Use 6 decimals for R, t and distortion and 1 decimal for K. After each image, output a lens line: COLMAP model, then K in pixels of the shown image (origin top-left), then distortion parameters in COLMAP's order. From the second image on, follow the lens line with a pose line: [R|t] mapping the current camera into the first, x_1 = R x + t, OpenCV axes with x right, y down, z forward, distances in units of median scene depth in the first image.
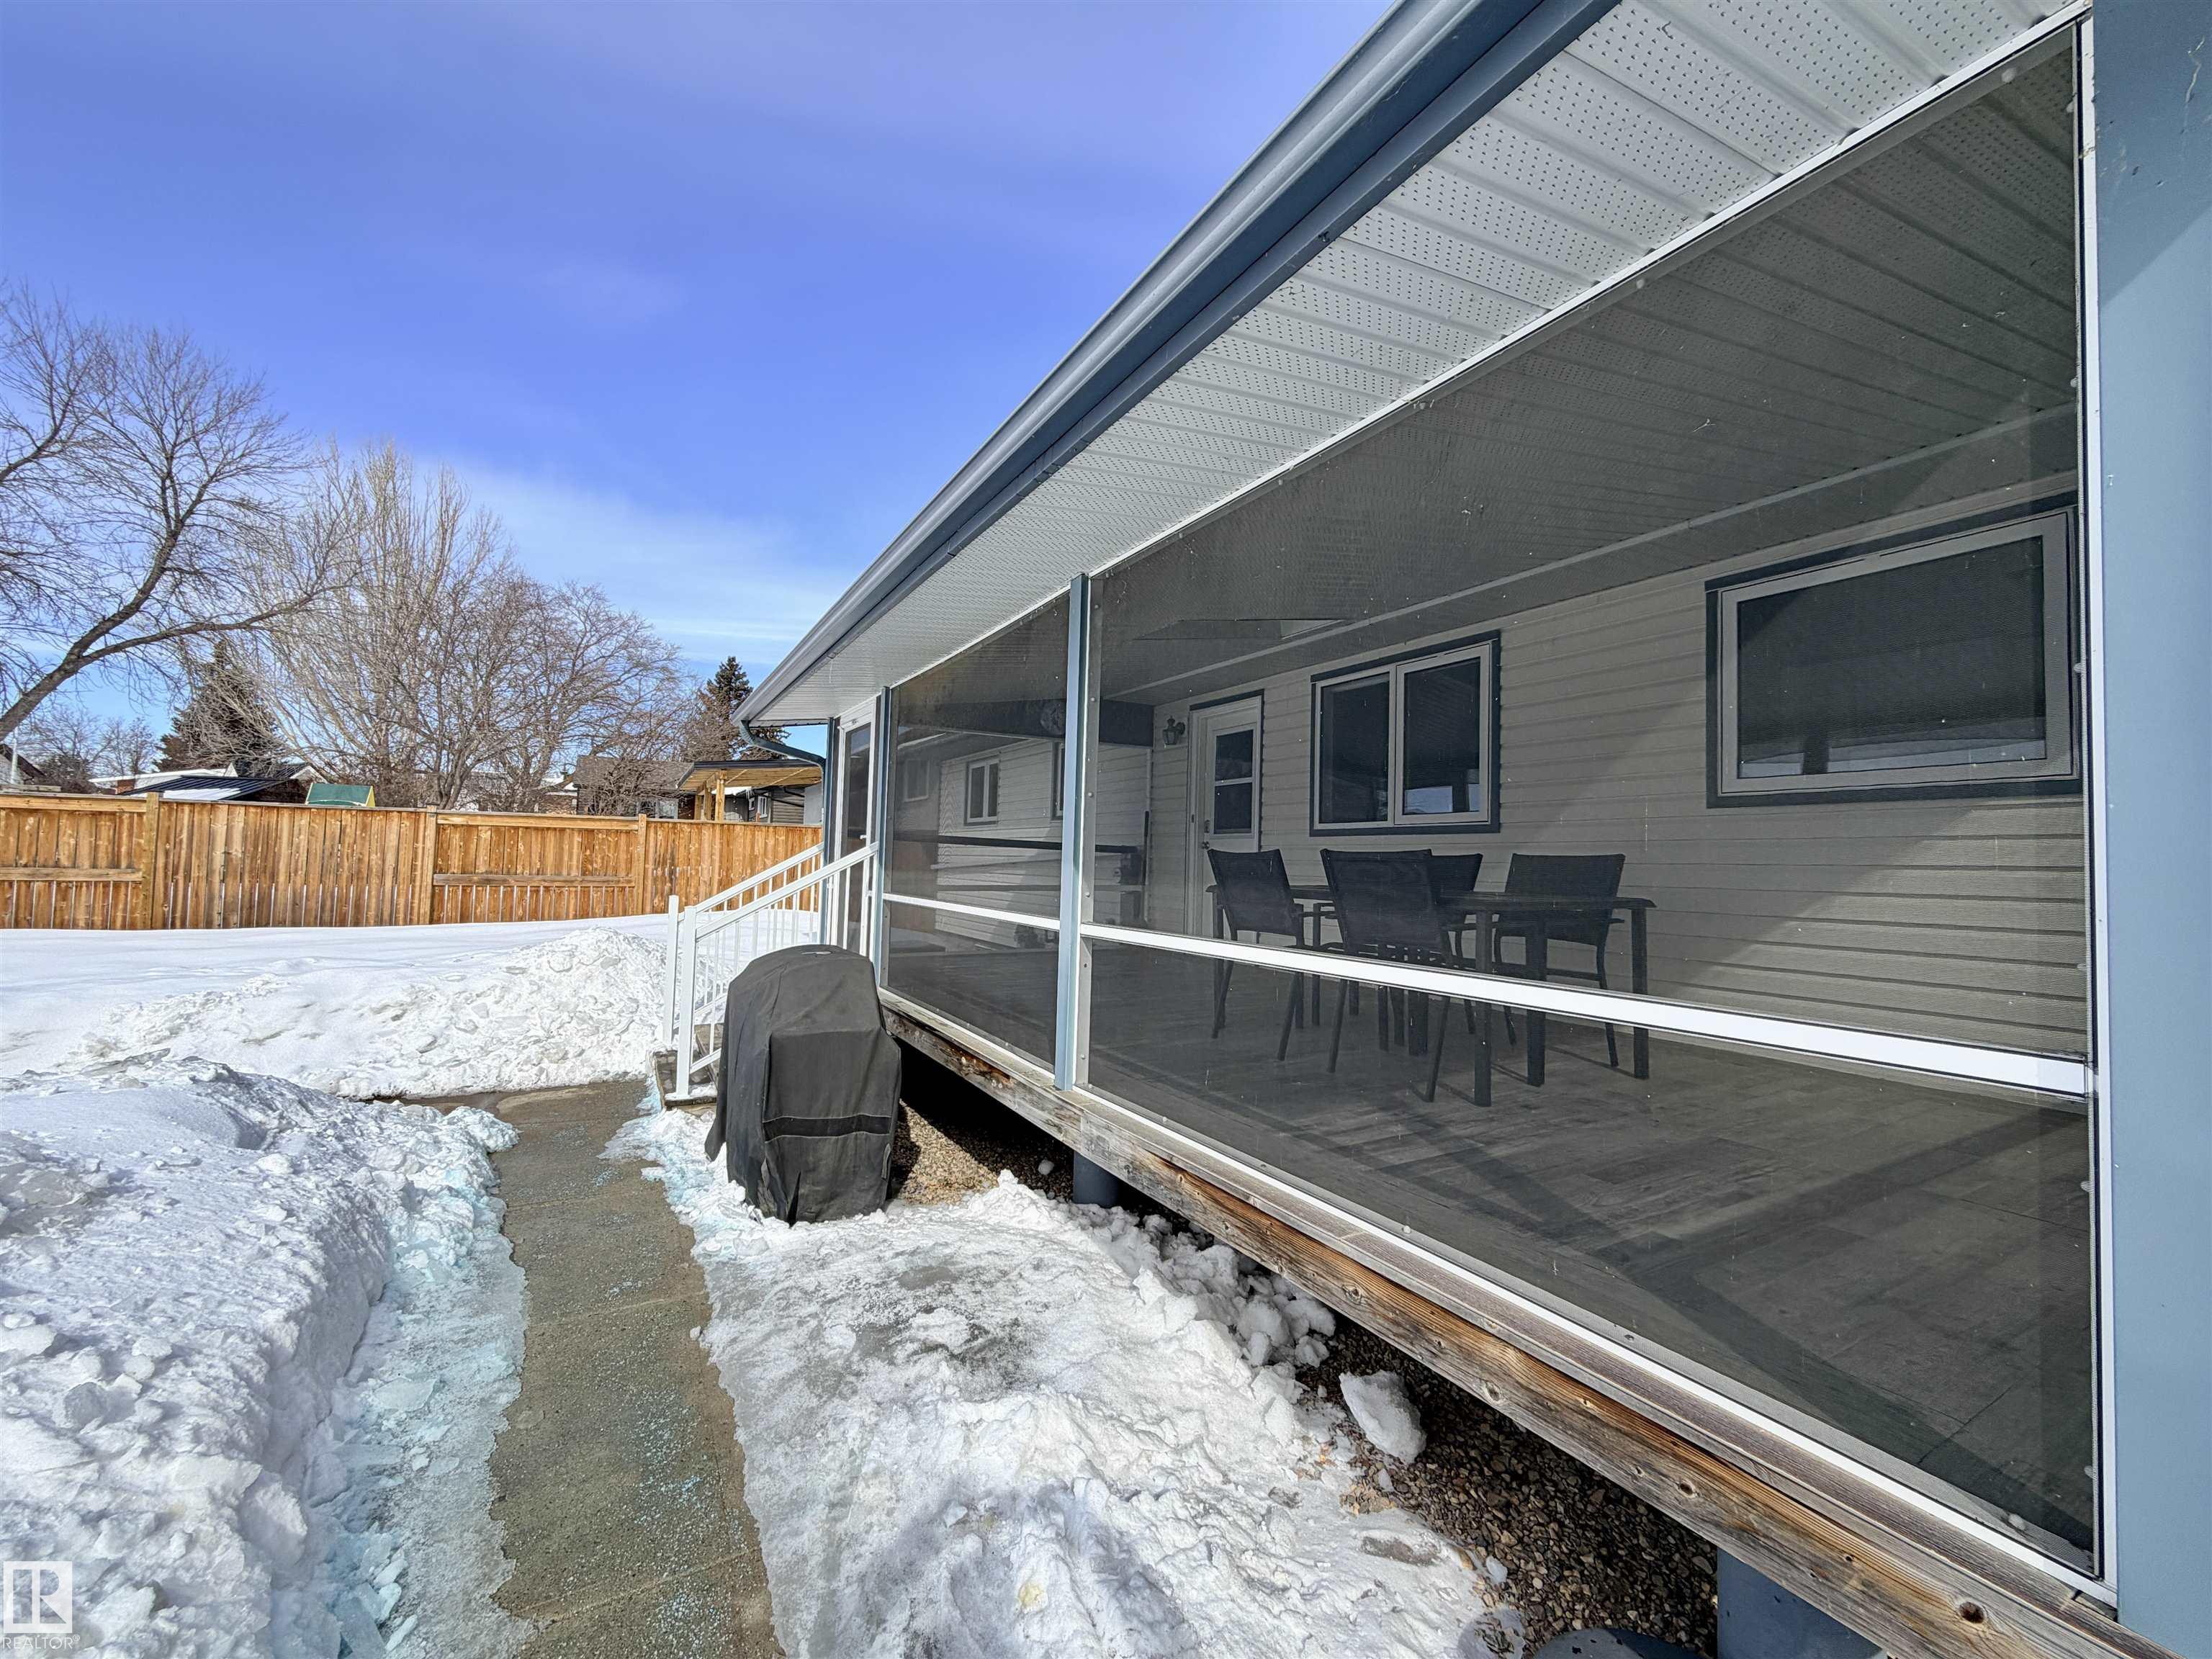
lens RADIAL K [[879.9, 0, 1100.0], [0, 879.9, 827.4], [0, 0, 1]] dist [-0.000466, 0.001381]
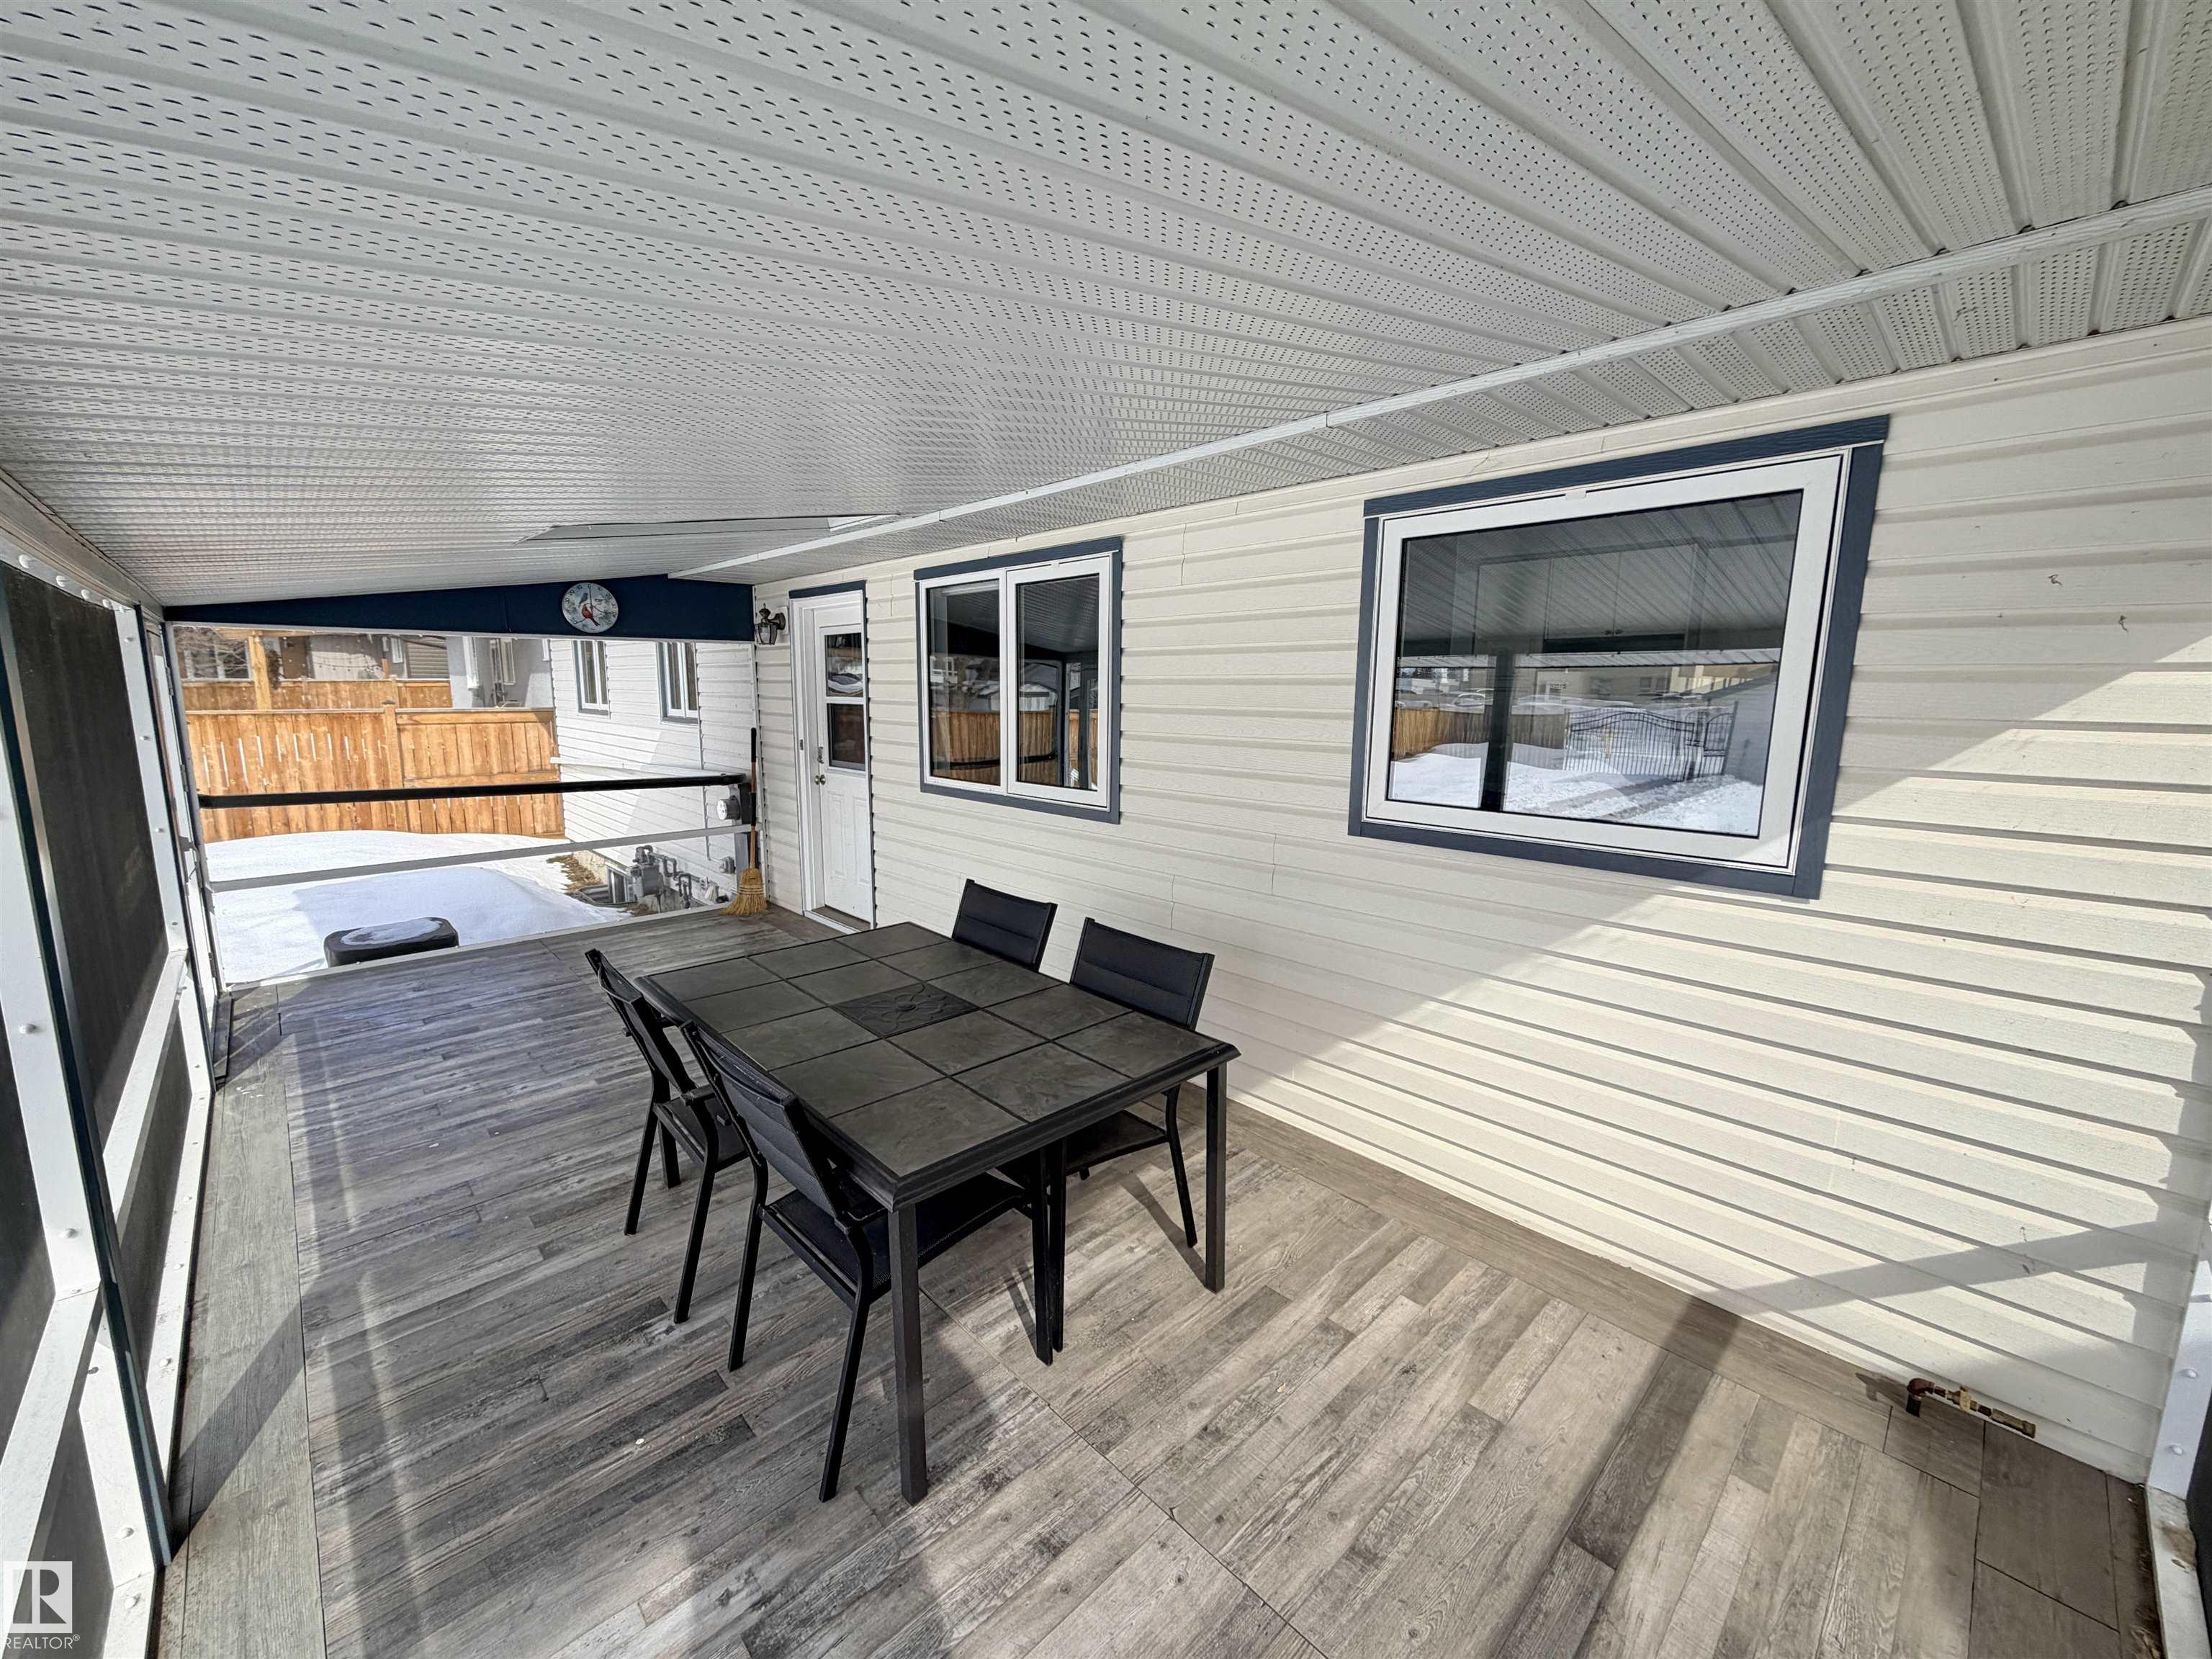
lens RADIAL K [[879.9, 0, 1090.2], [0, 879.9, 823.8], [0, 0, 1]] dist [-0.000466, 0.001381]
pose [[0.970509, -0.061329, 0.233135, 0.248258], [0.013126, 0.979106, 0.202928, -0.140494], [-0.240709, -0.193883, 0.951035, 0.288018]]
